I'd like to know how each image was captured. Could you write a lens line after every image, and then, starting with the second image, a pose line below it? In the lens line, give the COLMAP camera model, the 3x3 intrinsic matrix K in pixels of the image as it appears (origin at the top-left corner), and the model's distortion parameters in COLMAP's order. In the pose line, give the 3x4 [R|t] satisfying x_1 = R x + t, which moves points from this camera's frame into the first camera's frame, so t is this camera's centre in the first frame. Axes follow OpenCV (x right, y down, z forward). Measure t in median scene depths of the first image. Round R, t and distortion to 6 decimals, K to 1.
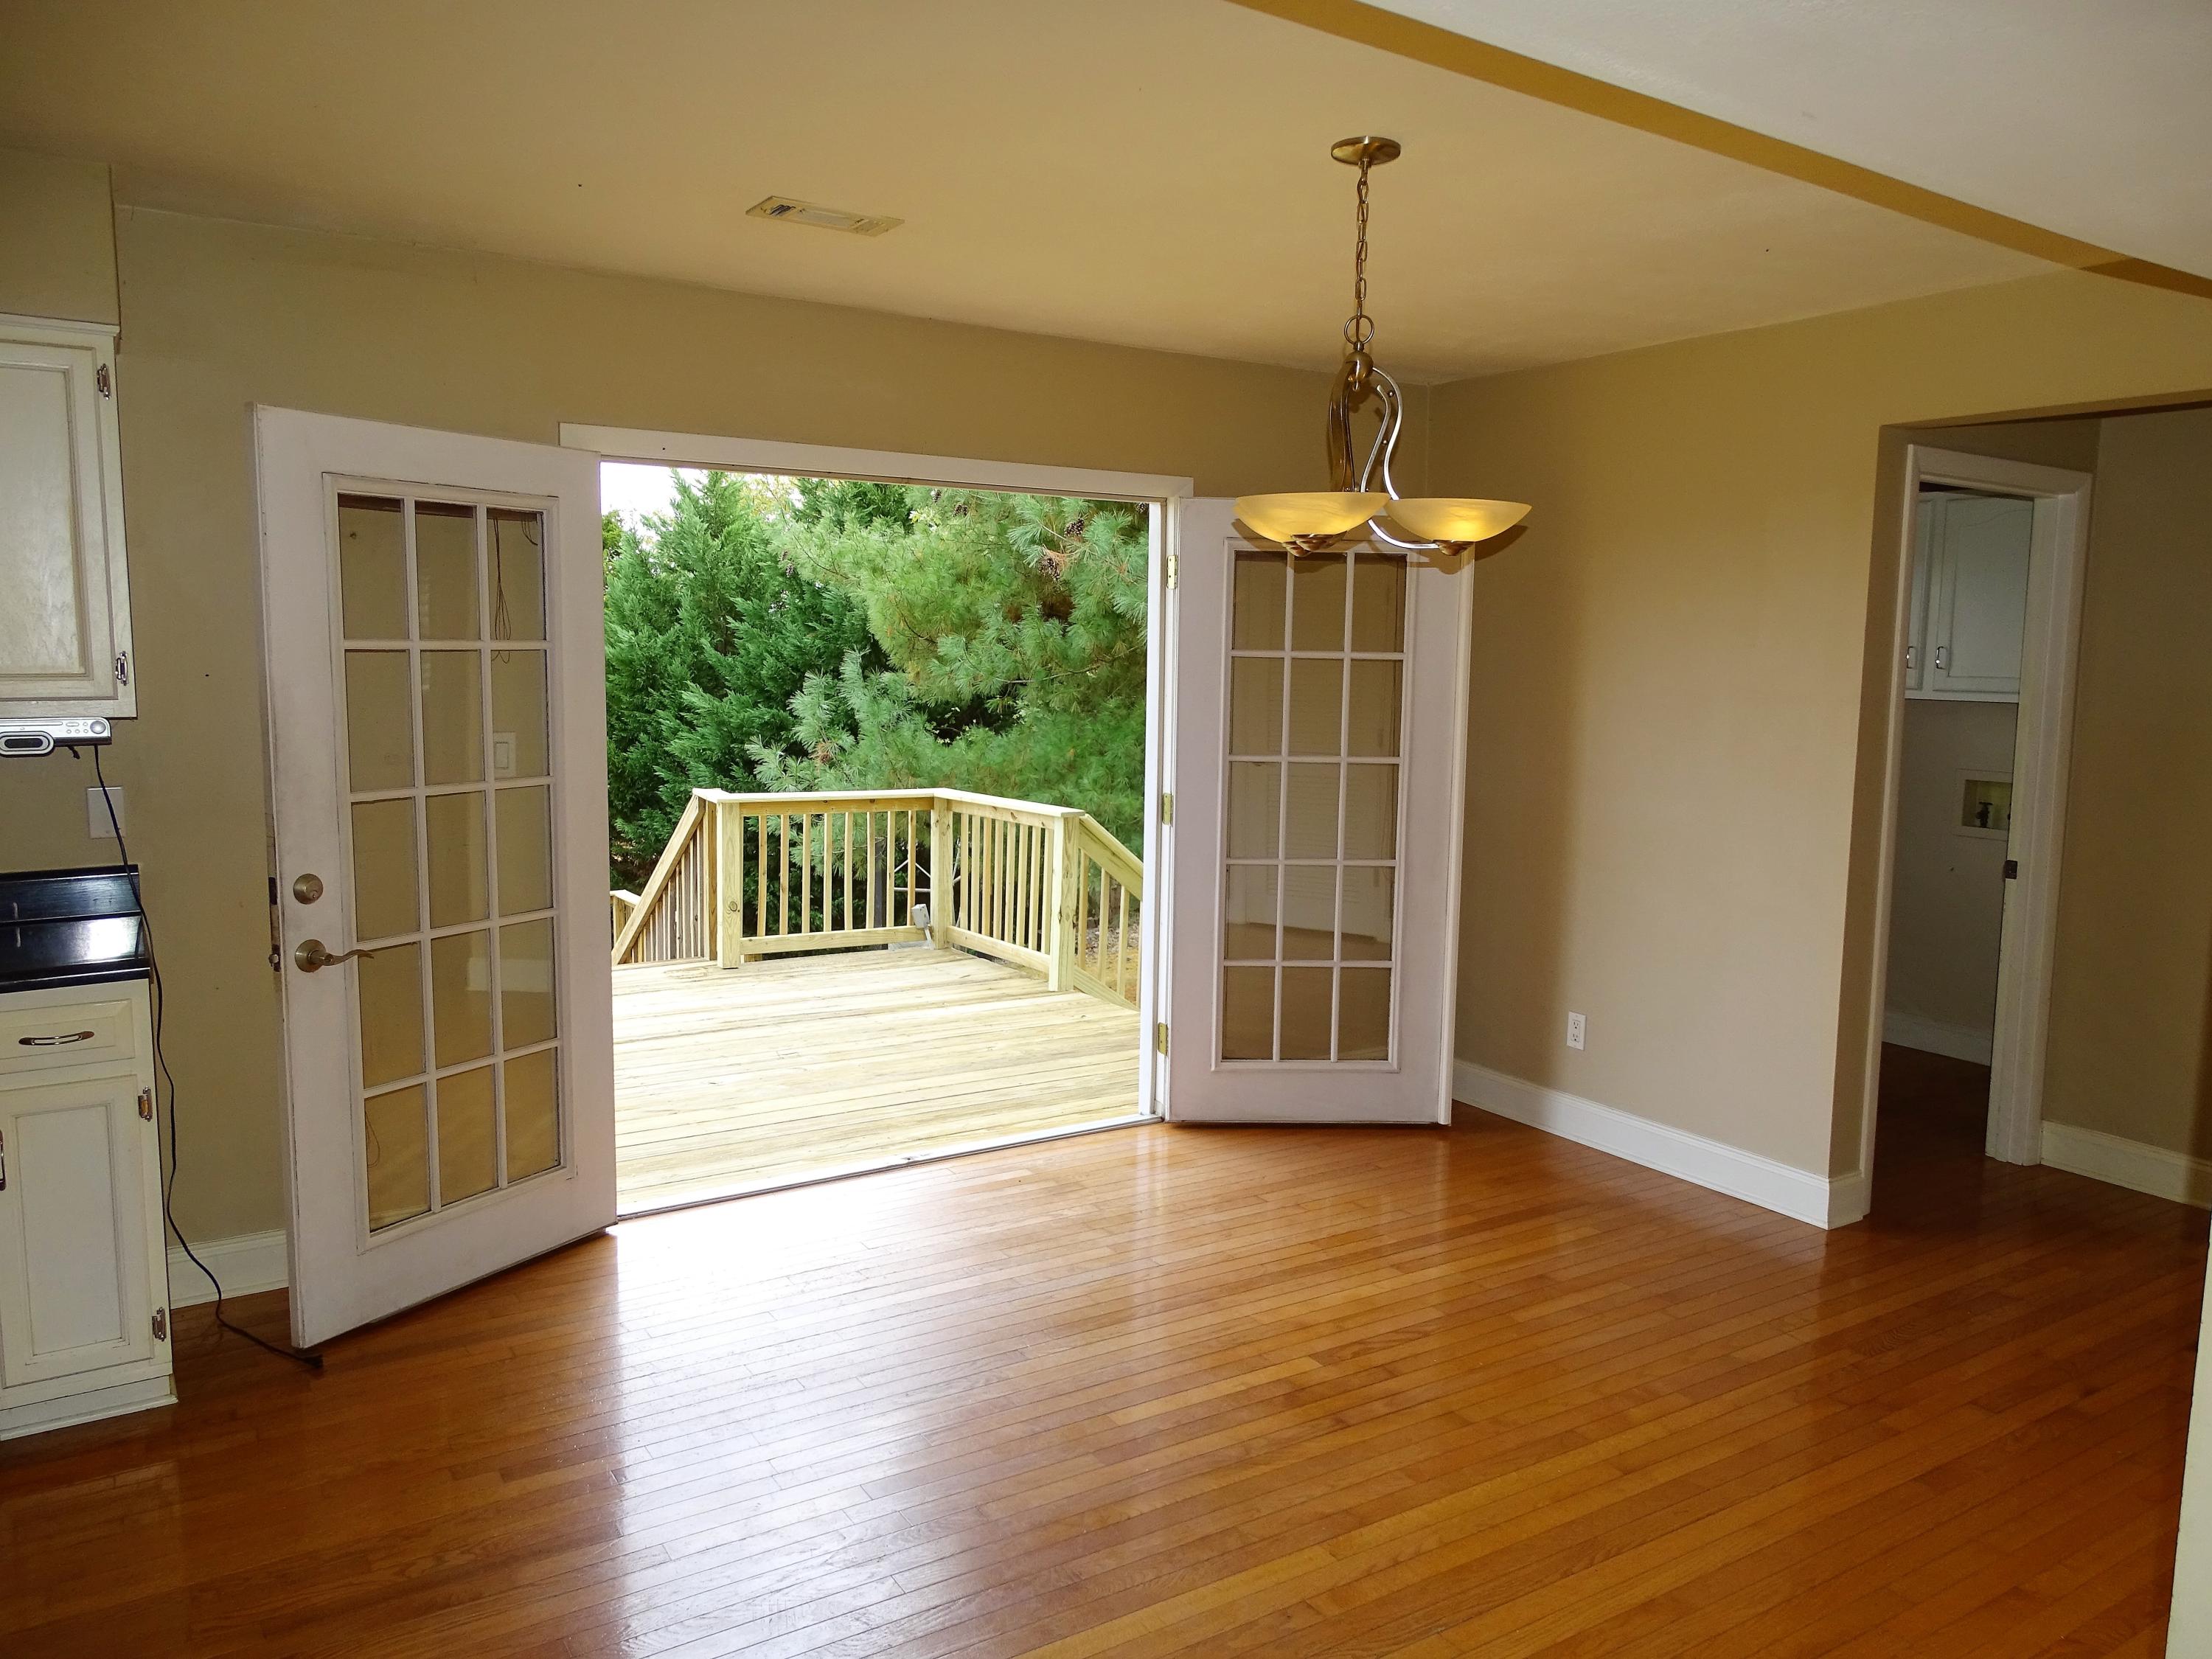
lens RADIAL K [[1600.3, 0, 1106.6], [0, 1600.3, 835.9], [0, 0, 1]] dist [0.000791, -0.004484]
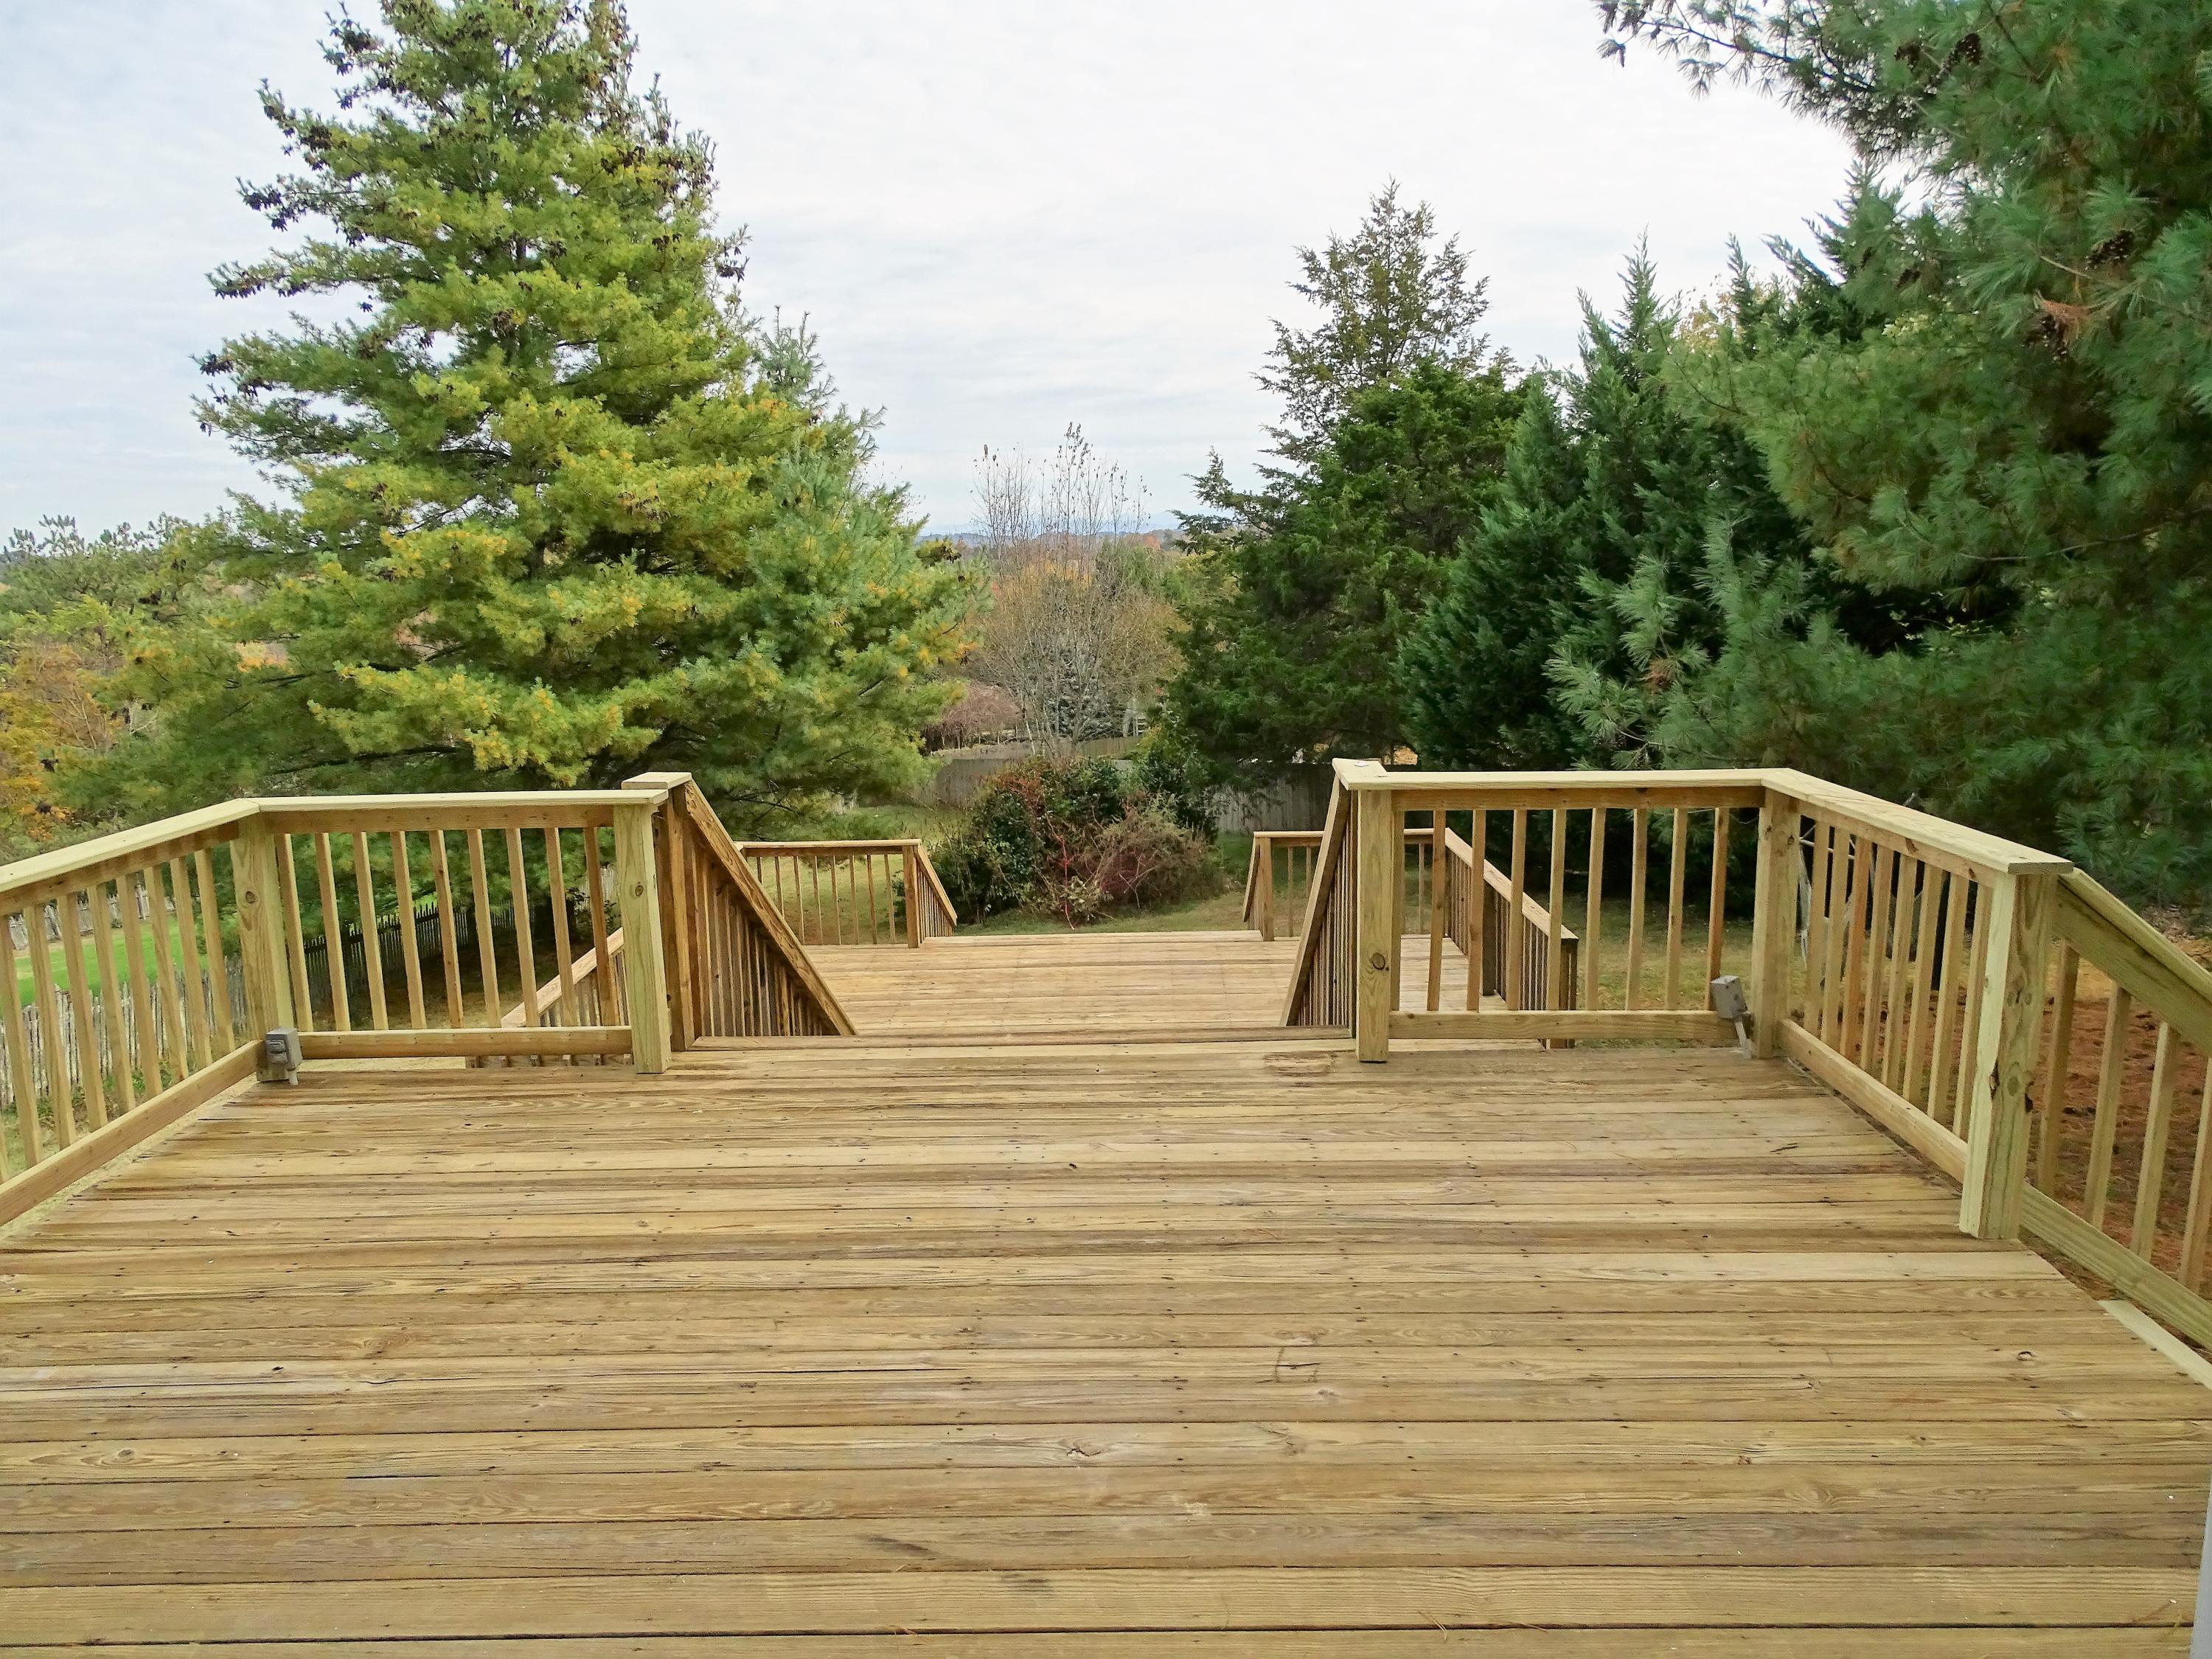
lens RADIAL K [[1600.3, 0, 1089.7], [0, 1600.3, 831.0], [0, 0, 1]] dist [0.000791, -0.004484]
pose [[0.827686, 0.065742, -0.557327, 0.004218], [-0.026443, 0.996580, 0.078285, -0.031141], [0.560568, -0.050058, 0.826594, 0.290771]]
